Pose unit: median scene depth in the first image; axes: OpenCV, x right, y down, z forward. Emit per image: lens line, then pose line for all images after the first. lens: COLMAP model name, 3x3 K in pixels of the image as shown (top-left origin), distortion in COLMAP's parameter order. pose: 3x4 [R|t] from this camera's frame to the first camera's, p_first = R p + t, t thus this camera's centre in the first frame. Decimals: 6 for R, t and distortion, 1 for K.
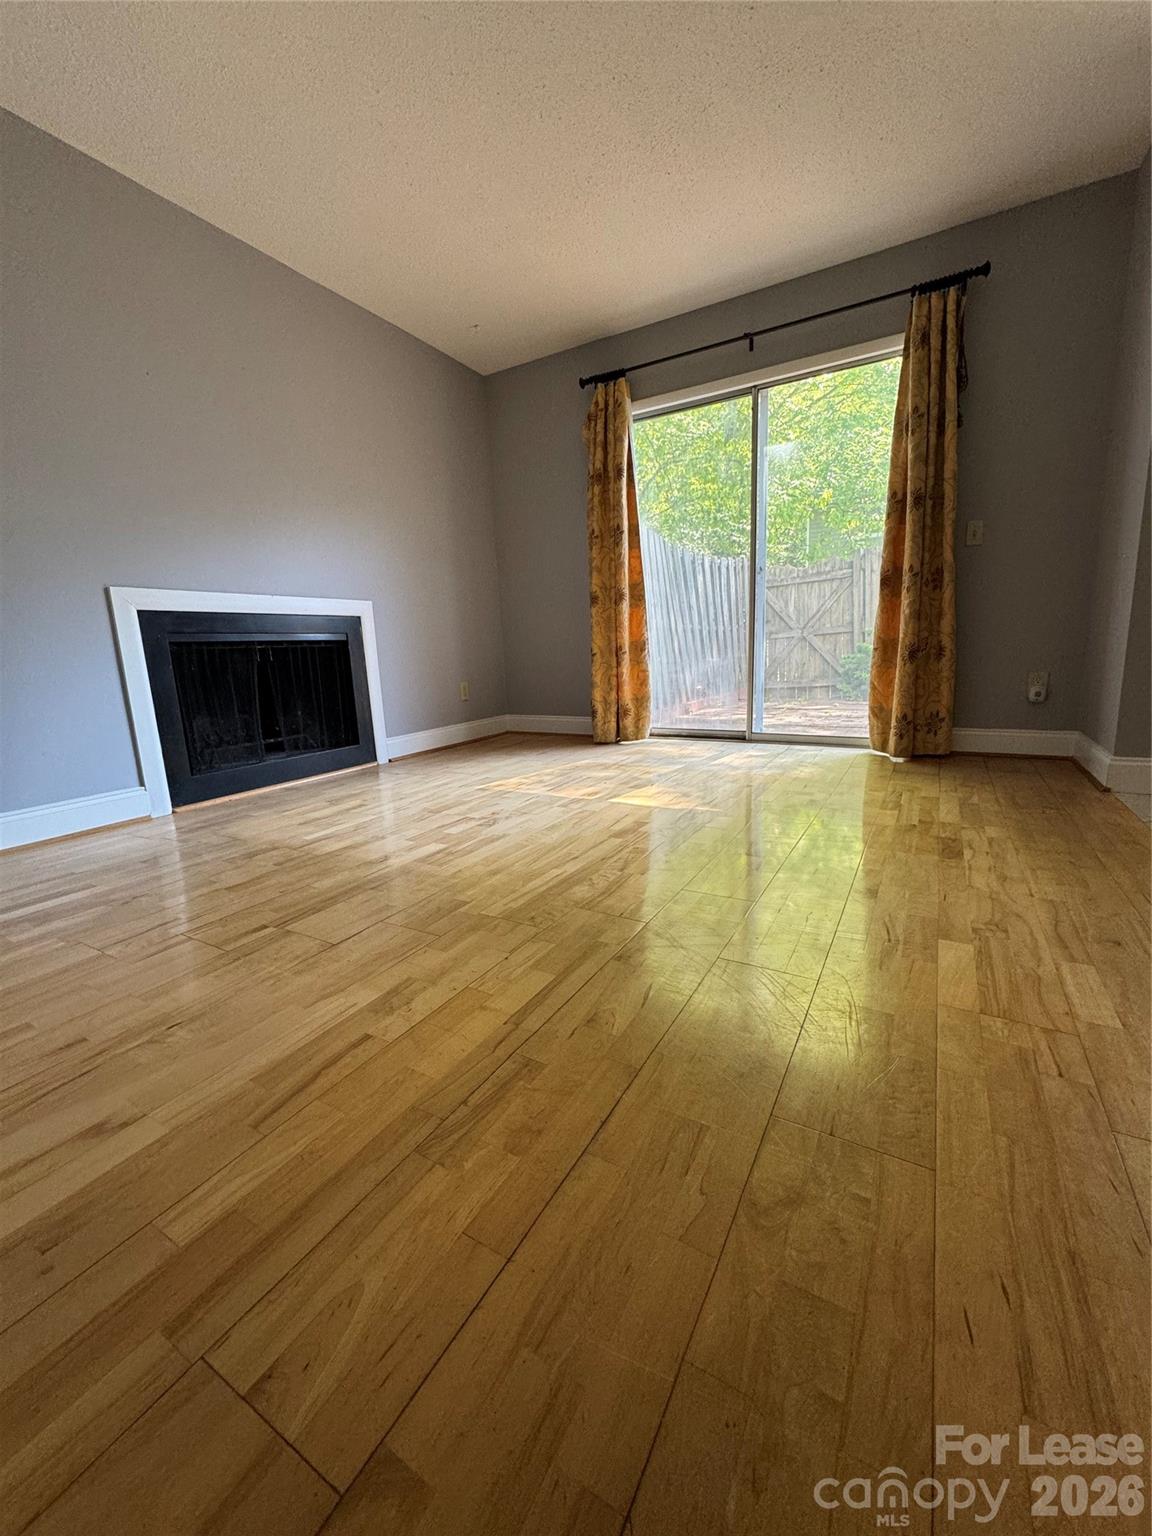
lens RADIAL K [[613.7, 0, 576.0], [0, 613.7, 768.0], [0, 0, 1]] dist [-0.001842, -0.000241]
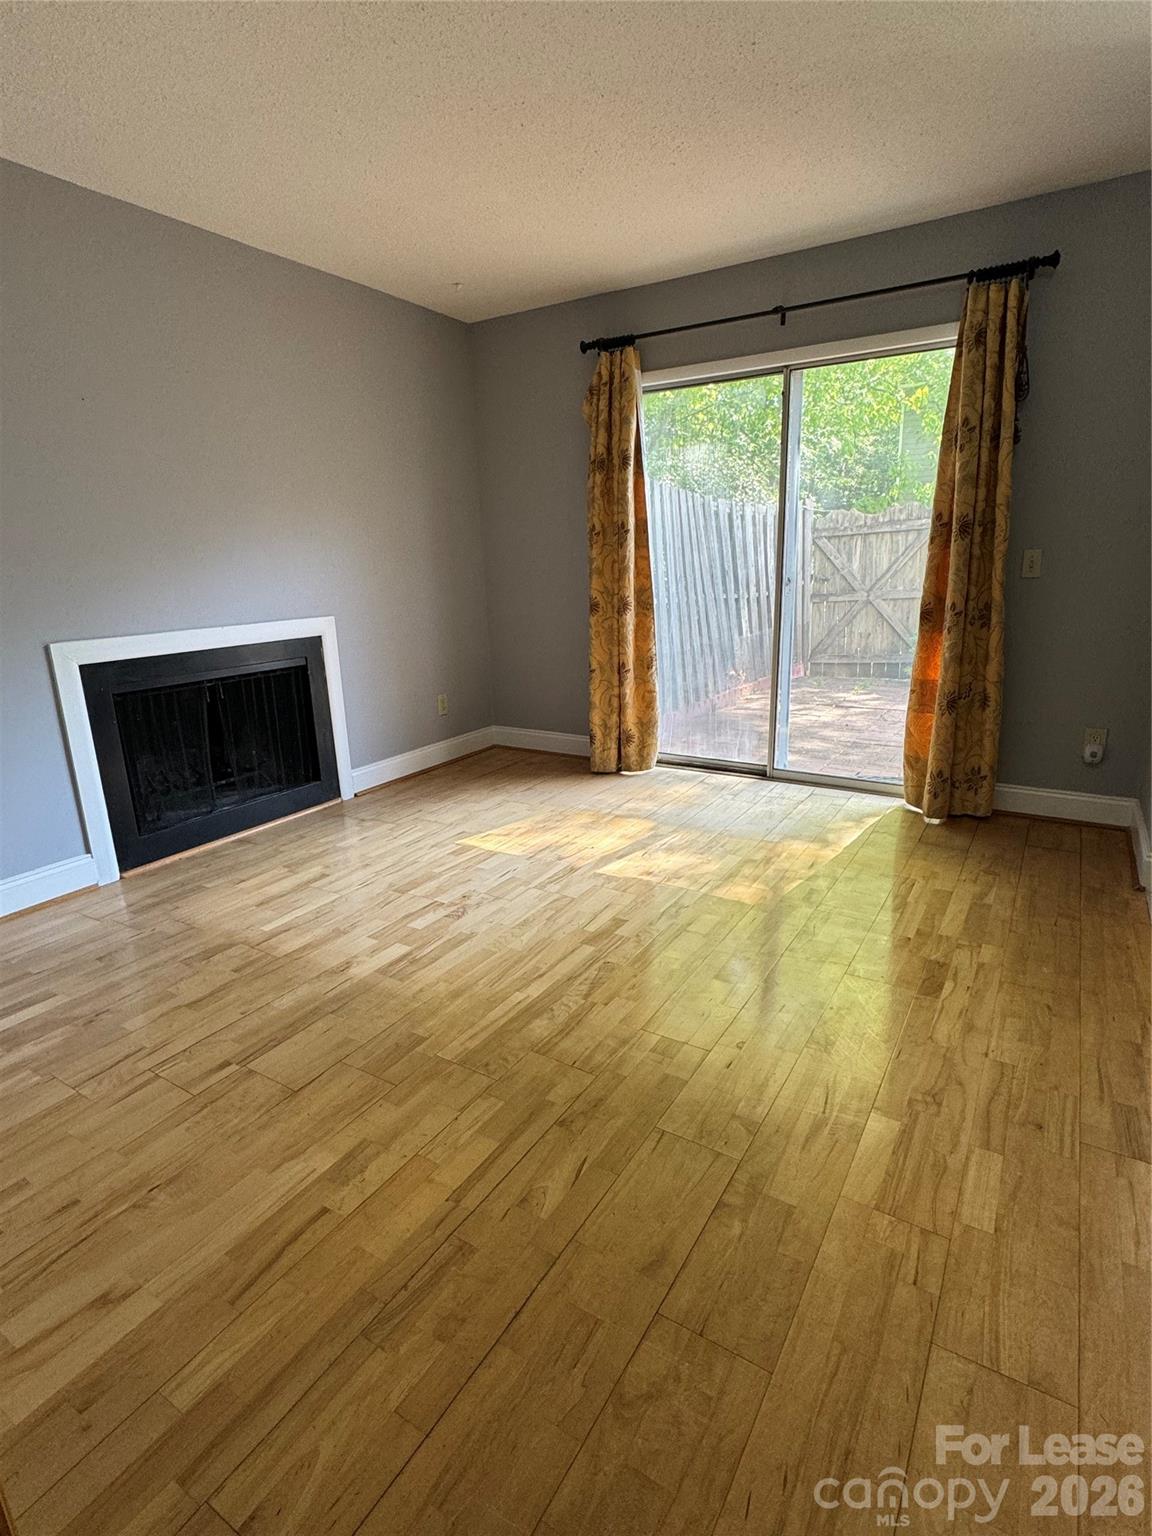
lens RADIAL K [[781.7, 0, 576.0], [0, 781.7, 768.0], [0, 0, 1]] dist [-0.003887, 0.000791]
pose [[0.999443, 0.019815, -0.026858, 0.053863], [-0.017845, 0.997267, 0.071697, -0.180422], [0.028205, -0.071177, 0.997065, -0.134930]]
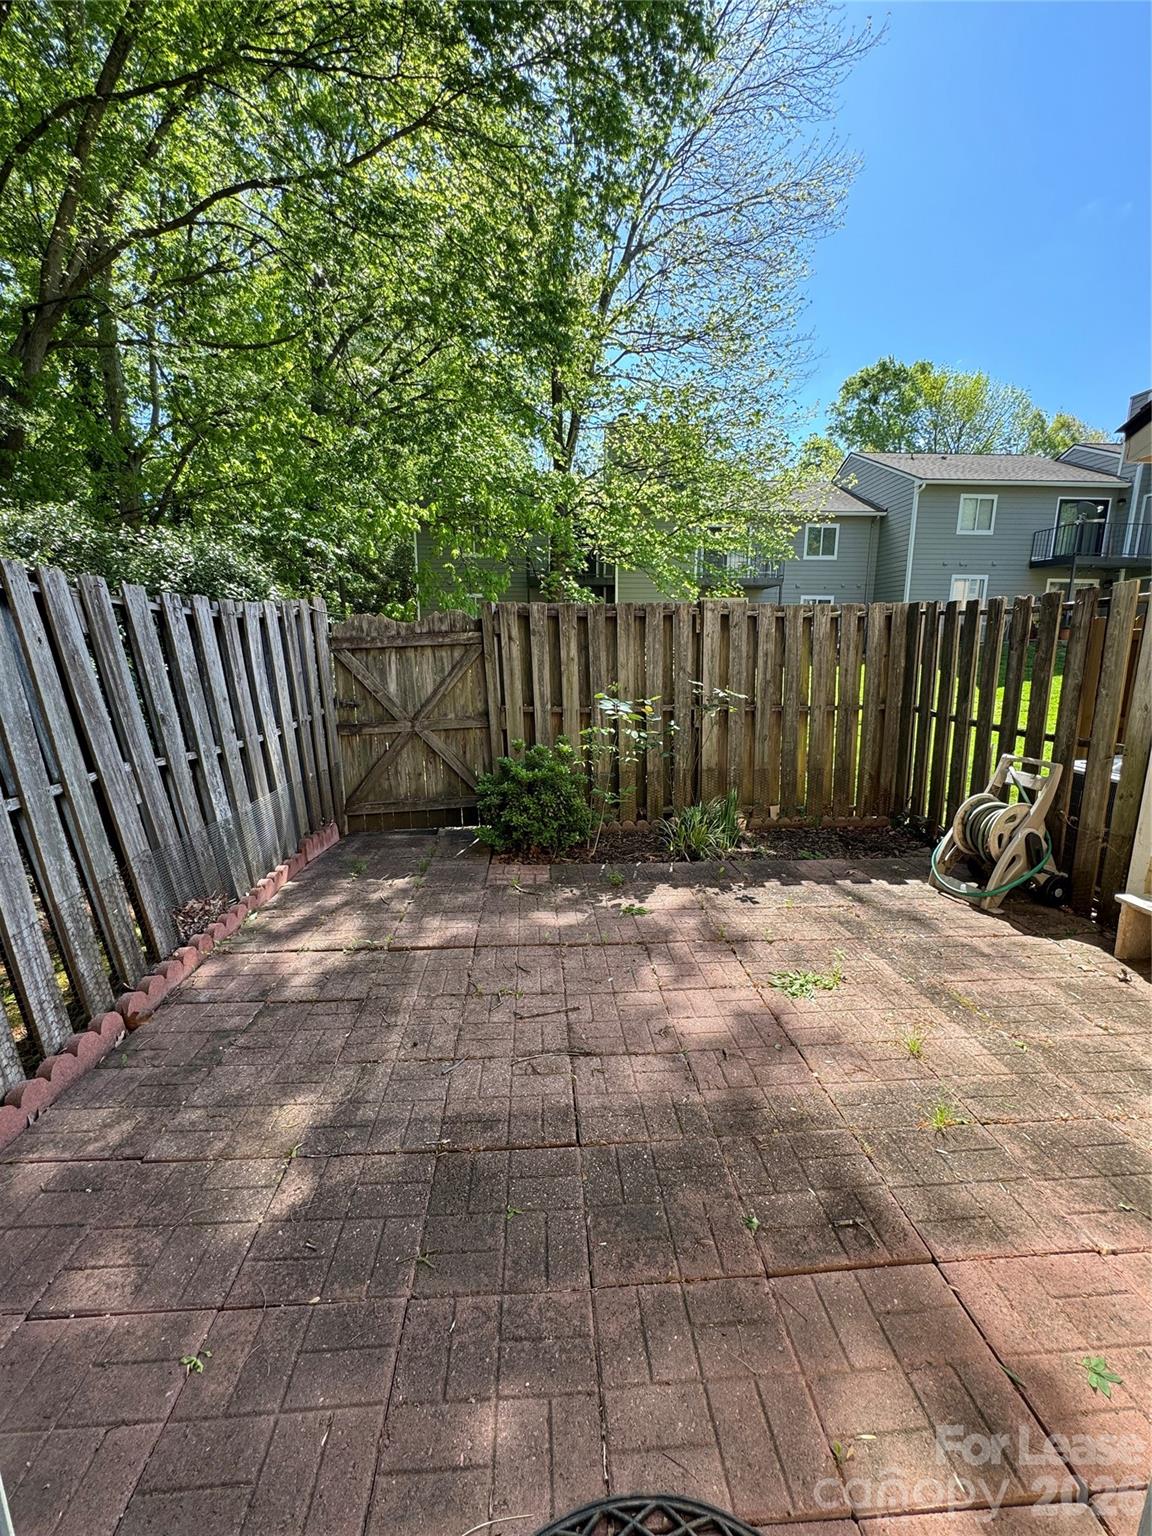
lens RADIAL K [[626.3, 0, 576.0], [0, 626.3, 768.0], [0, 0, 1]] dist [-0.002050, -0.000086]
pose [[0.832375, -0.068917, 0.549911, 0.450067], [0.072145, 0.997269, 0.015779, -0.511307], [-0.549497, 0.026539, 0.835074, 1.108473]]
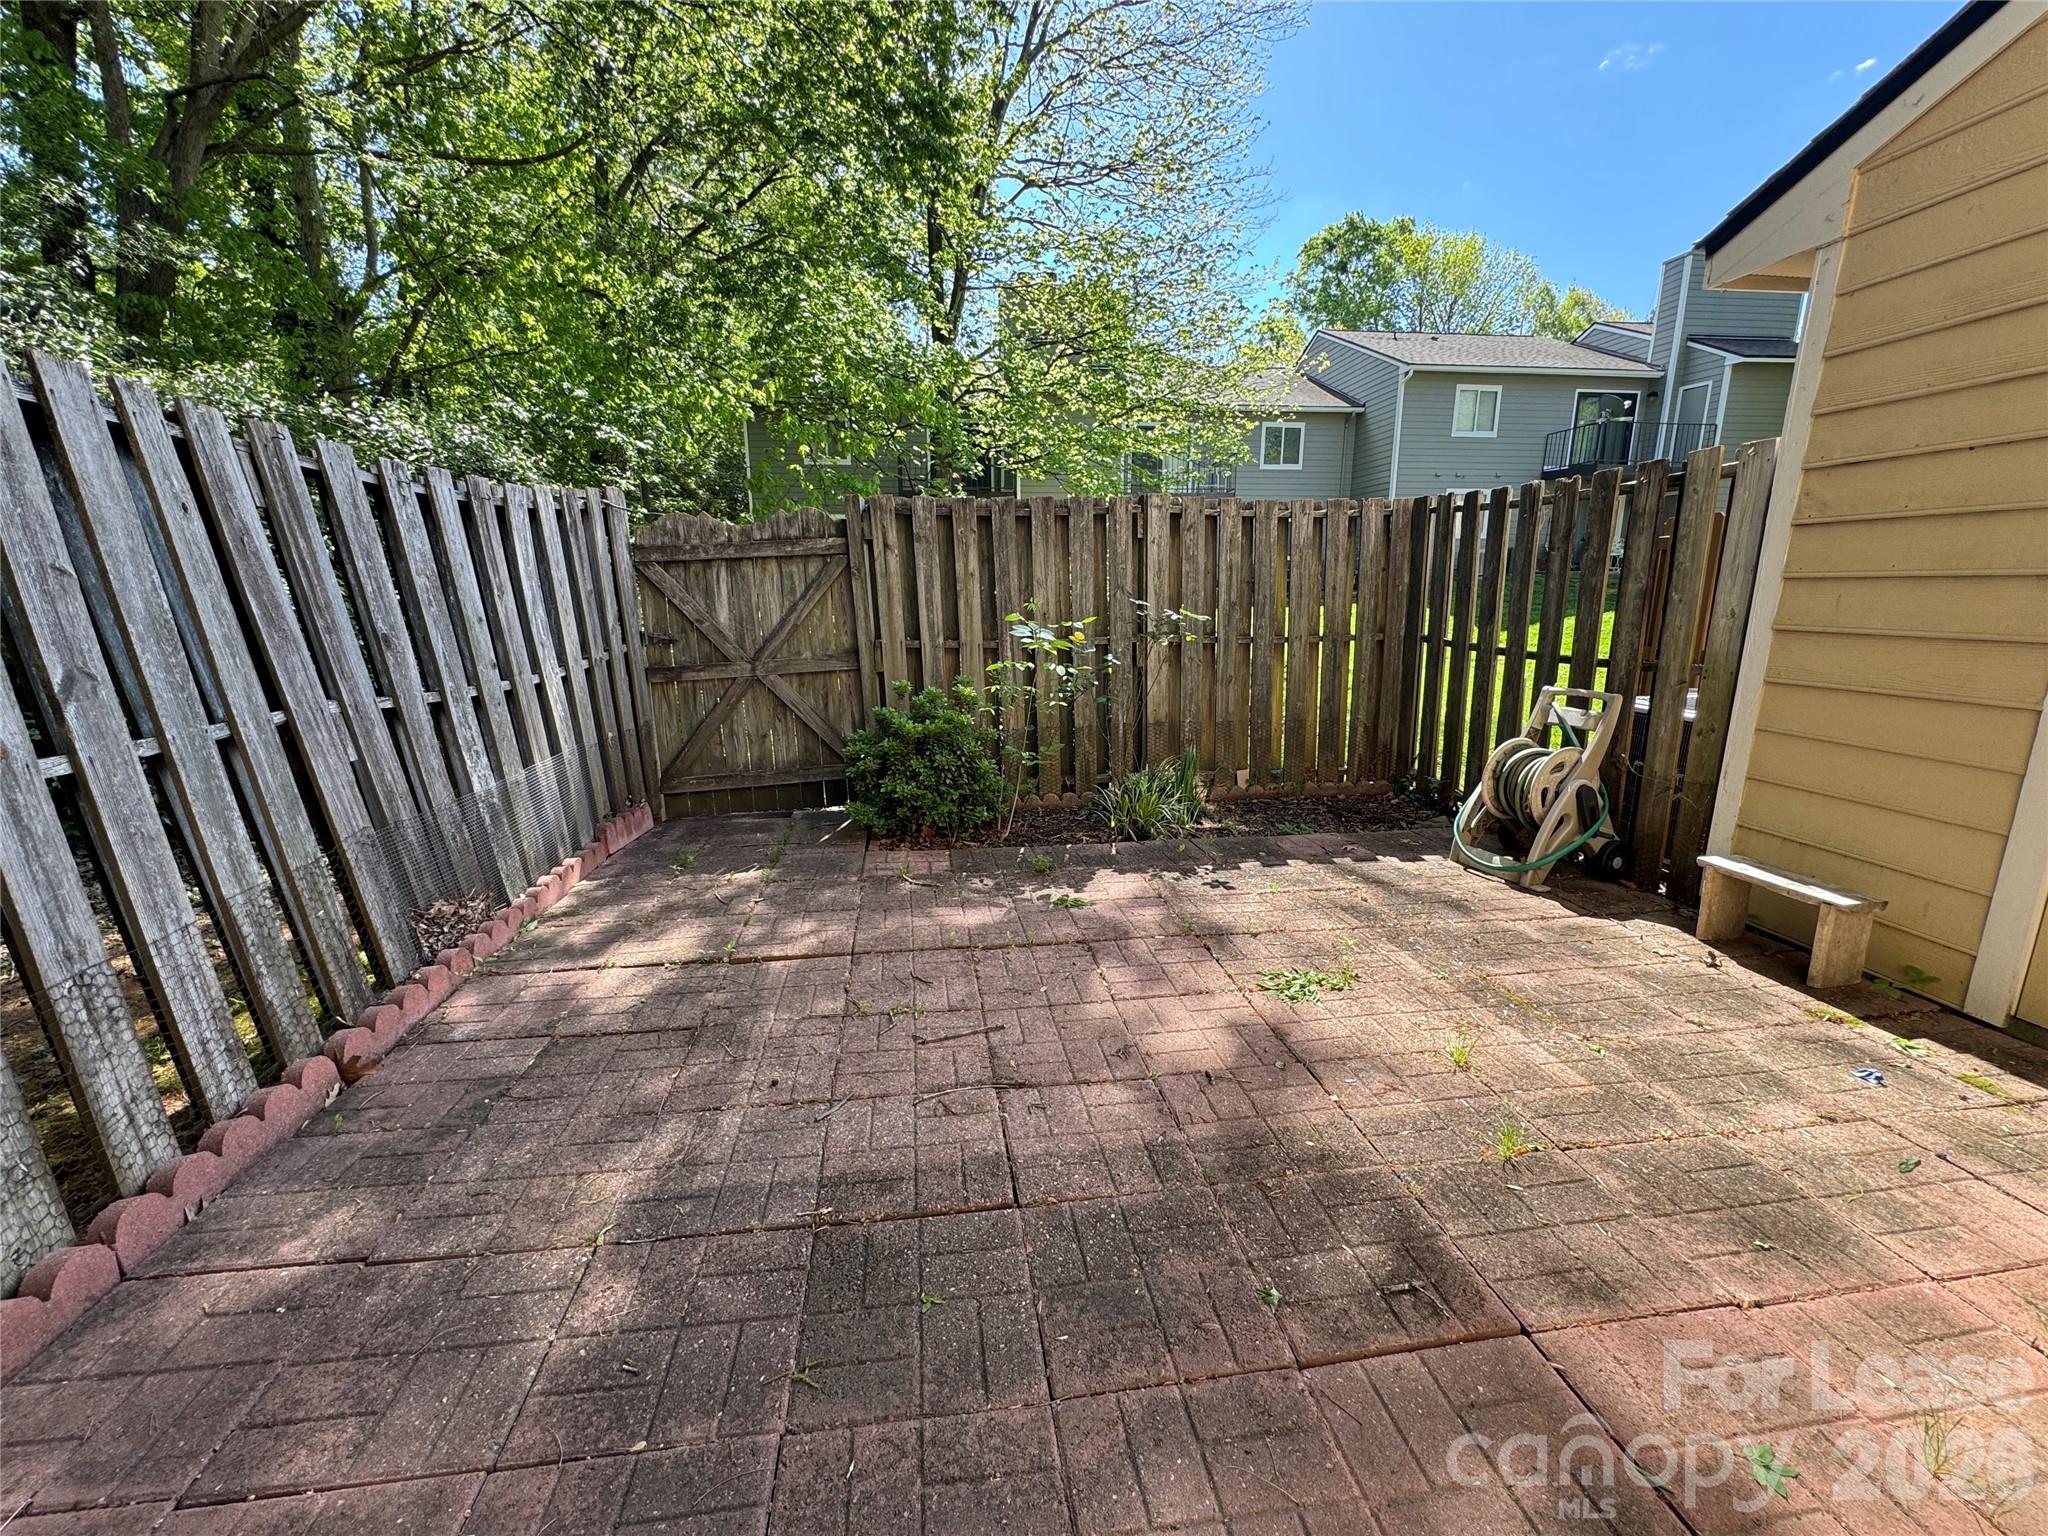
lens RADIAL K [[818.3, 0, 1019.1], [0, 818.3, 766.3], [0, 0, 1]] dist [-0.001842, -0.000241]
pose [[0.794959, -0.096893, 0.598875, 0.457588], [0.090731, 0.995049, 0.040553, -0.453318], [-0.599840, 0.022099, 0.799815, 1.175343]]
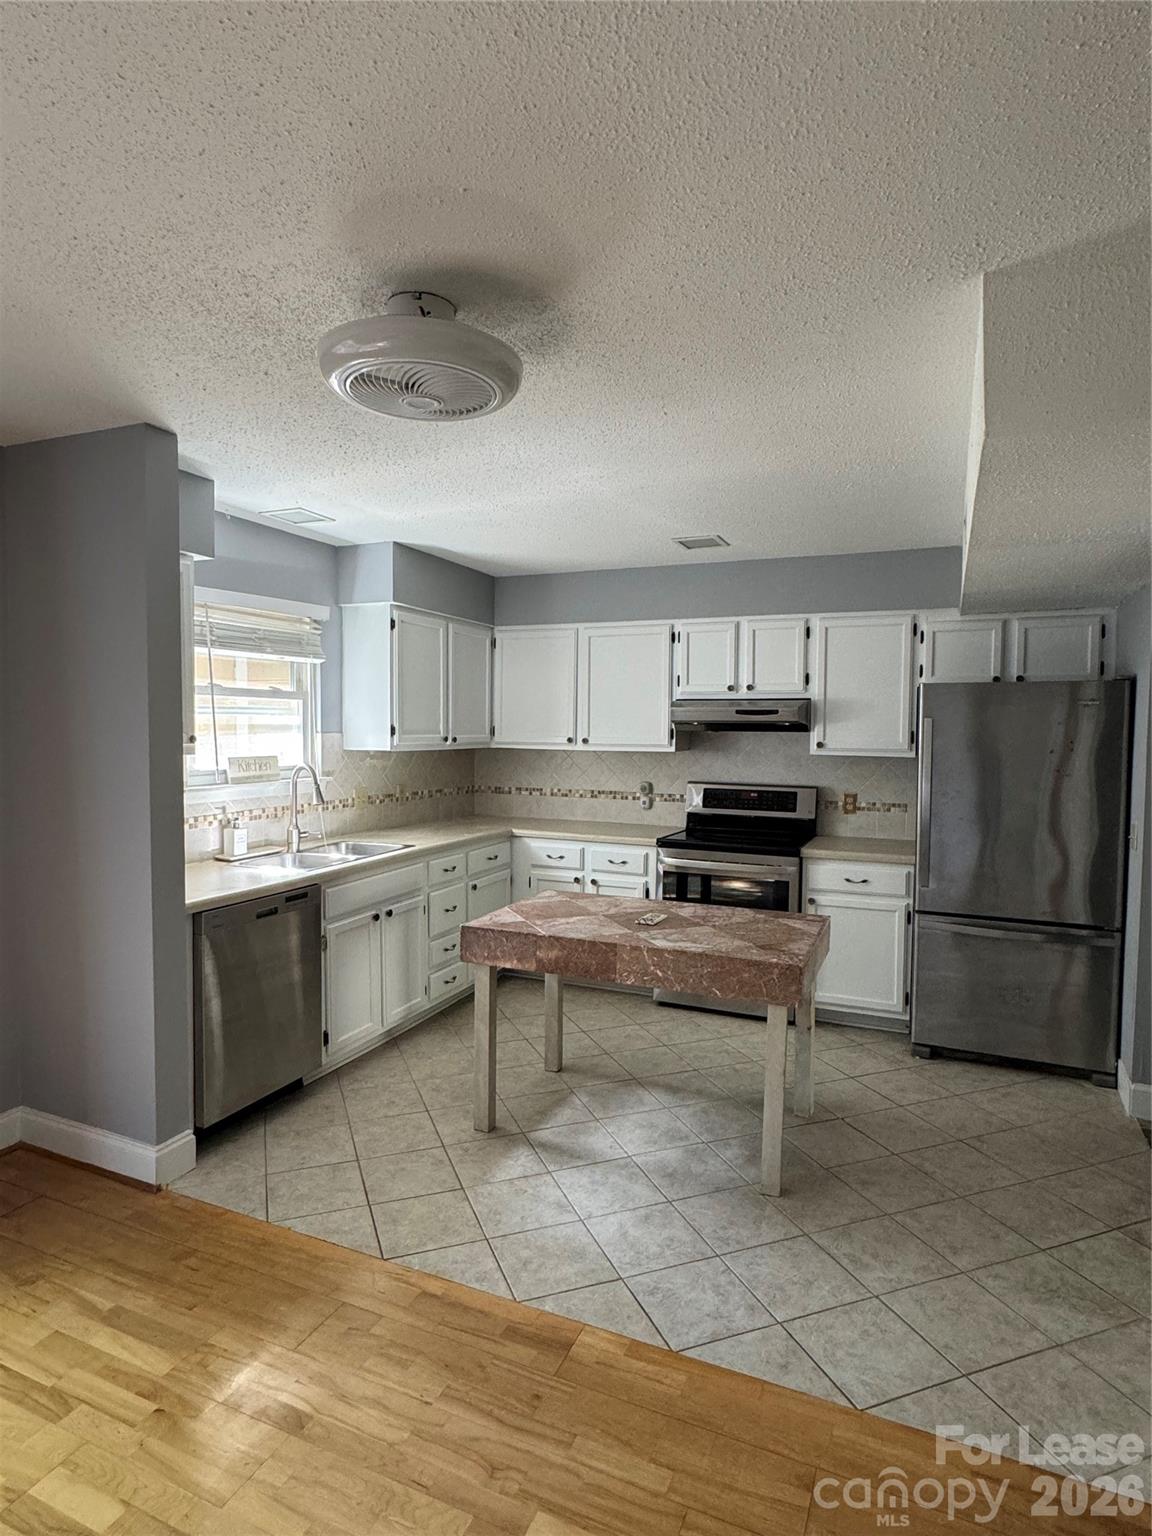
lens RADIAL K [[845.6, 0, 576.0], [0, 845.6, 768.0], [0, 0, 1]] dist [0.000246, -0.000931]
pose [[-0.107752, -0.012424, 0.994100, -0.299019], [0.186580, 0.981902, 0.032495, -0.400609], [-0.976513, 0.188981, -0.103484, 0.388335]]
